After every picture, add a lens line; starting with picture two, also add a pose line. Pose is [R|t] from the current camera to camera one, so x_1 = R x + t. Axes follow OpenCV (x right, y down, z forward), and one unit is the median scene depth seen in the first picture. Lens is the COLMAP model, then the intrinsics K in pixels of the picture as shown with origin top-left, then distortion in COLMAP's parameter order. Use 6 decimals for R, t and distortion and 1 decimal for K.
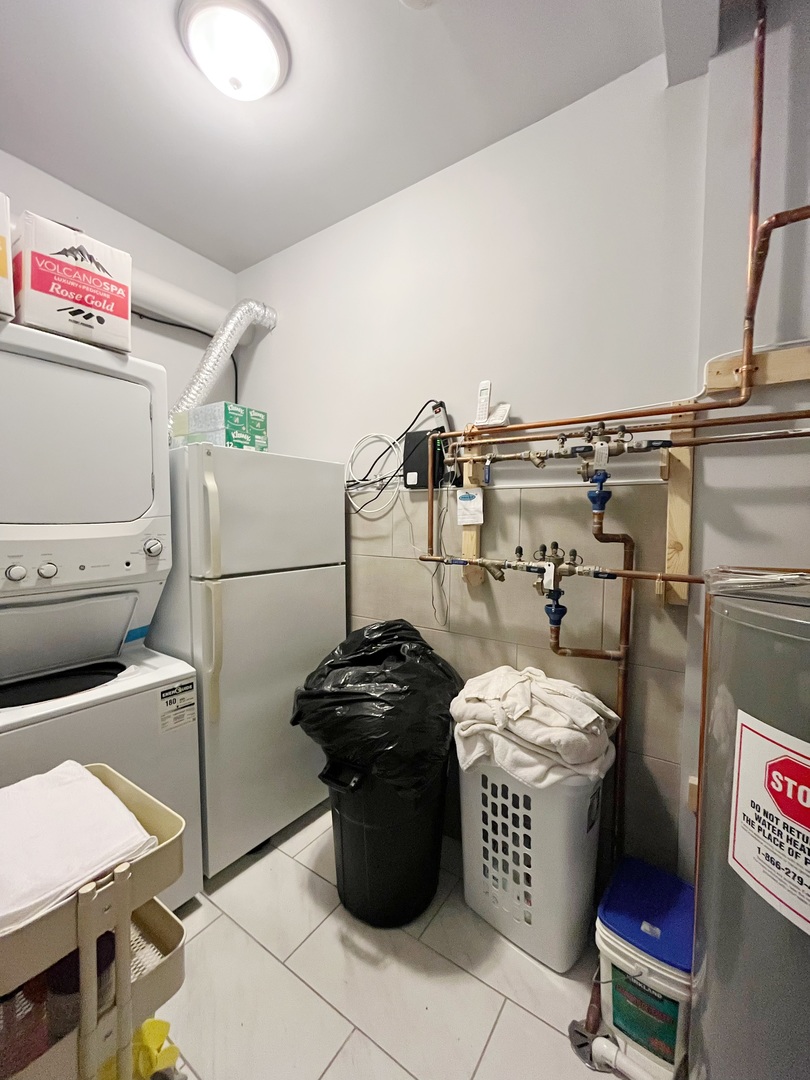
lens RADIAL K [[438.4, 0, 408.7], [0, 438.4, 541.6], [0, 0, 1]] dist [-0.002243, 0.001137]
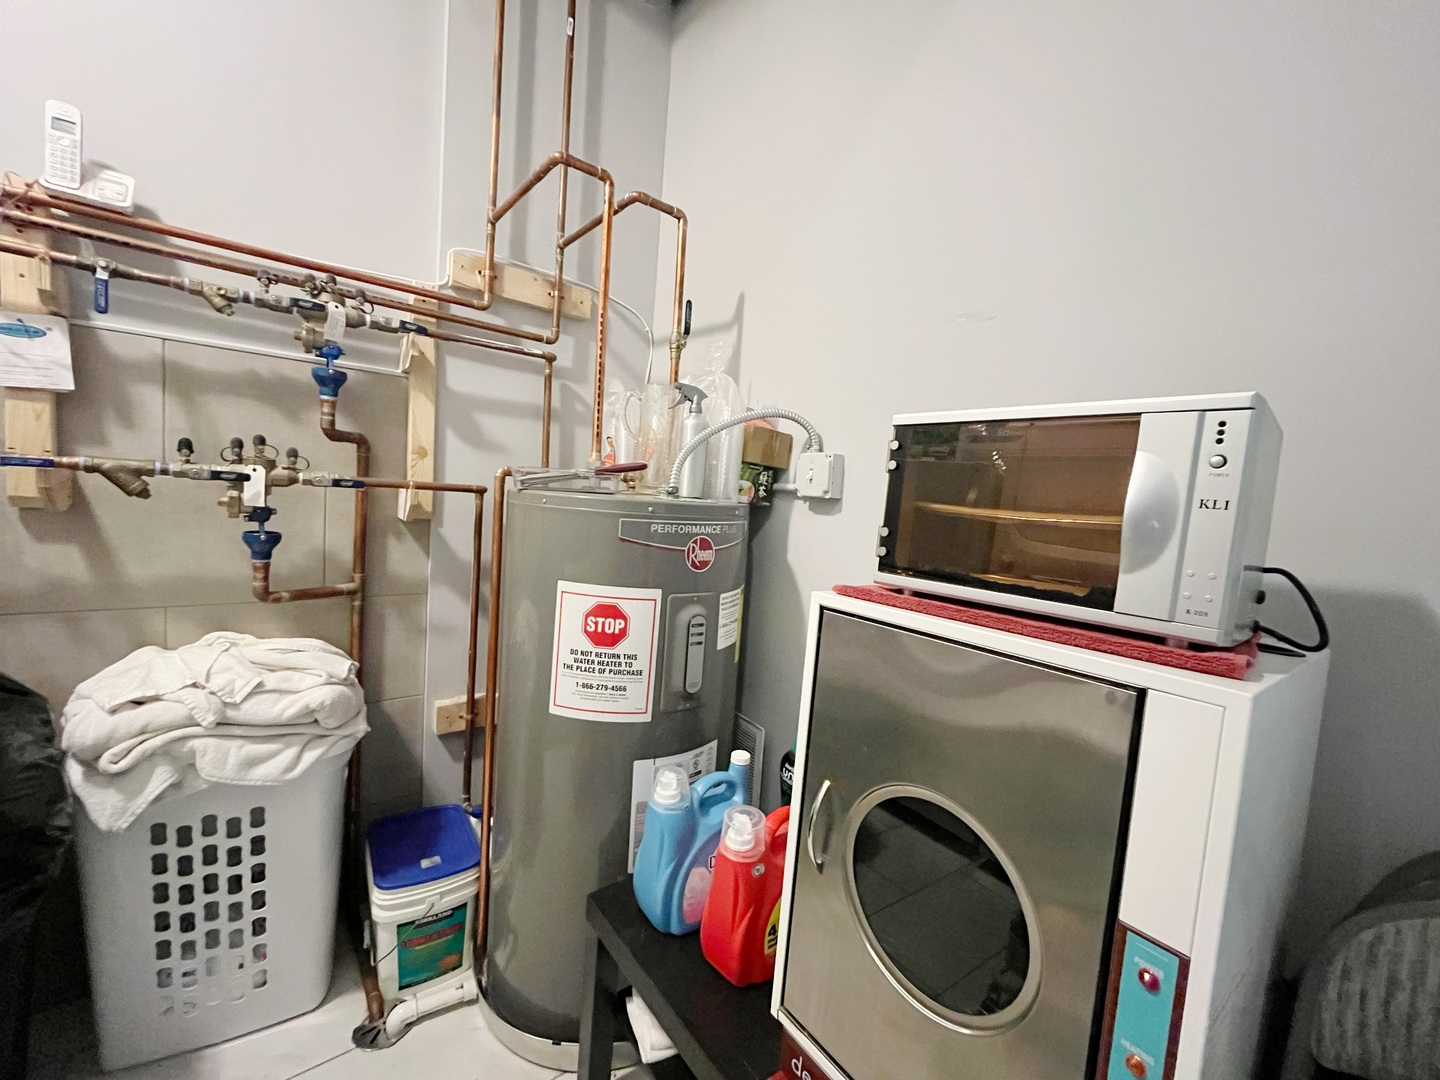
lens RADIAL K [[584.5, 0, 724.7], [0, 584.5, 538.9], [0, 0, 1]] dist [-0.002243, 0.001137]
pose [[0.291373, -0.076215, 0.953569, -0.338933], [-0.024417, 0.995904, 0.087059, 0.067003], [-0.956298, -0.048650, 0.288318, 0.065772]]
